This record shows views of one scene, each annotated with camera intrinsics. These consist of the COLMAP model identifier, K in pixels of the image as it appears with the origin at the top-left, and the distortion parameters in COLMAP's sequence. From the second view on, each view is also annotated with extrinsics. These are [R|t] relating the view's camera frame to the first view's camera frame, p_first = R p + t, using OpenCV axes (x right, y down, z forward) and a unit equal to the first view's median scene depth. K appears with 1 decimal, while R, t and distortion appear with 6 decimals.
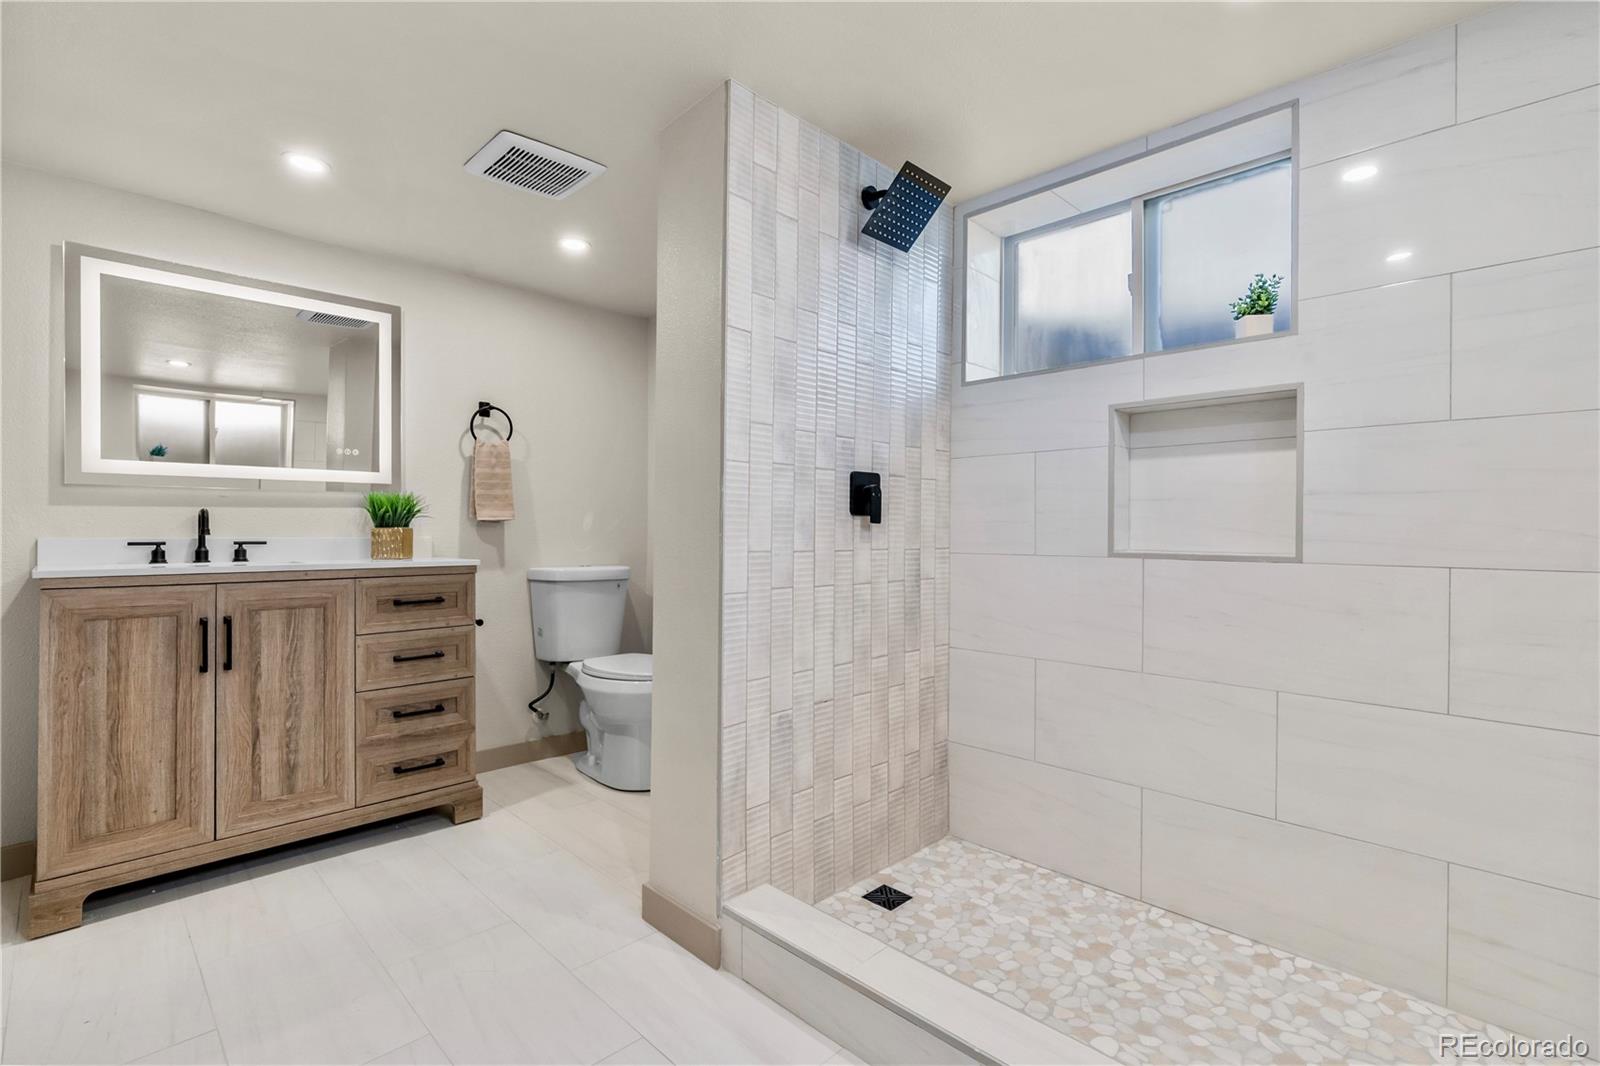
lens RADIAL K [[705.9, 0, 795.2], [0, 705.9, 538.2], [0, 0, 1]] dist [-0.009649, 0.004854]
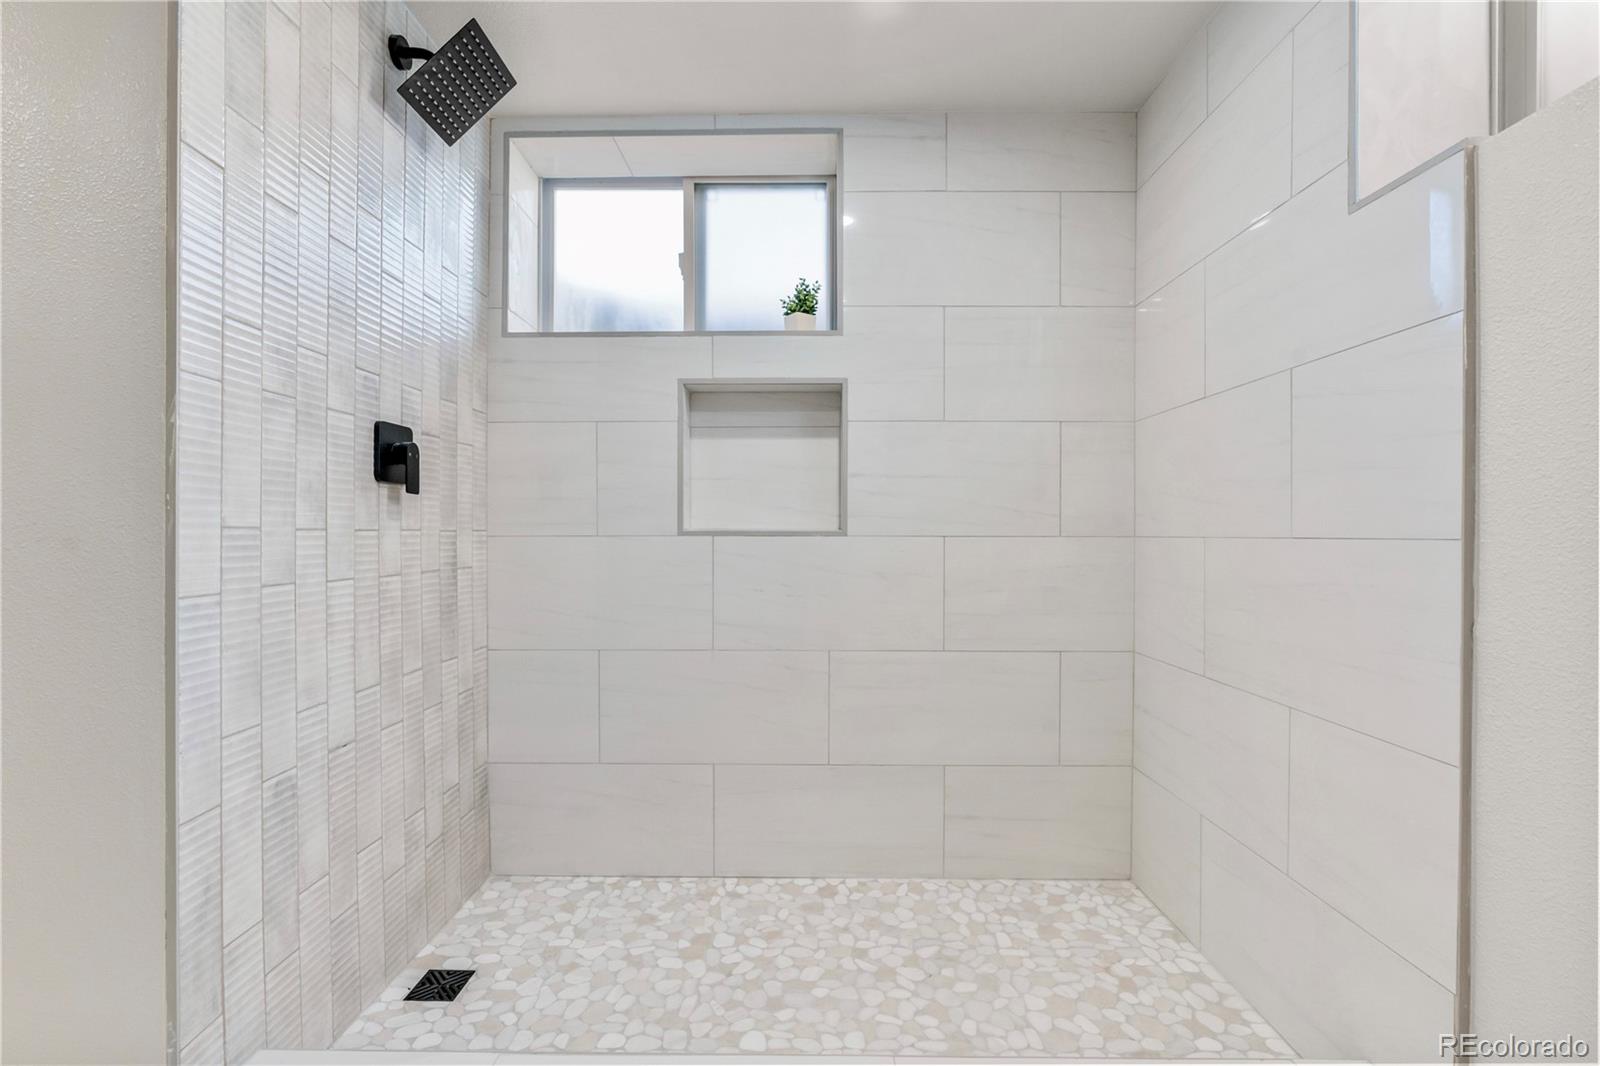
lens RADIAL K [[705.9, 0, 795.2], [0, 705.9, 538.2], [0, 0, 1]] dist [-0.009649, 0.004854]
pose [[0.722365, -0.010982, 0.691425, -0.121216], [0.007999, 0.999940, 0.007526, 0.026270], [-0.691466, 0.000094, 0.722409, 0.201225]]
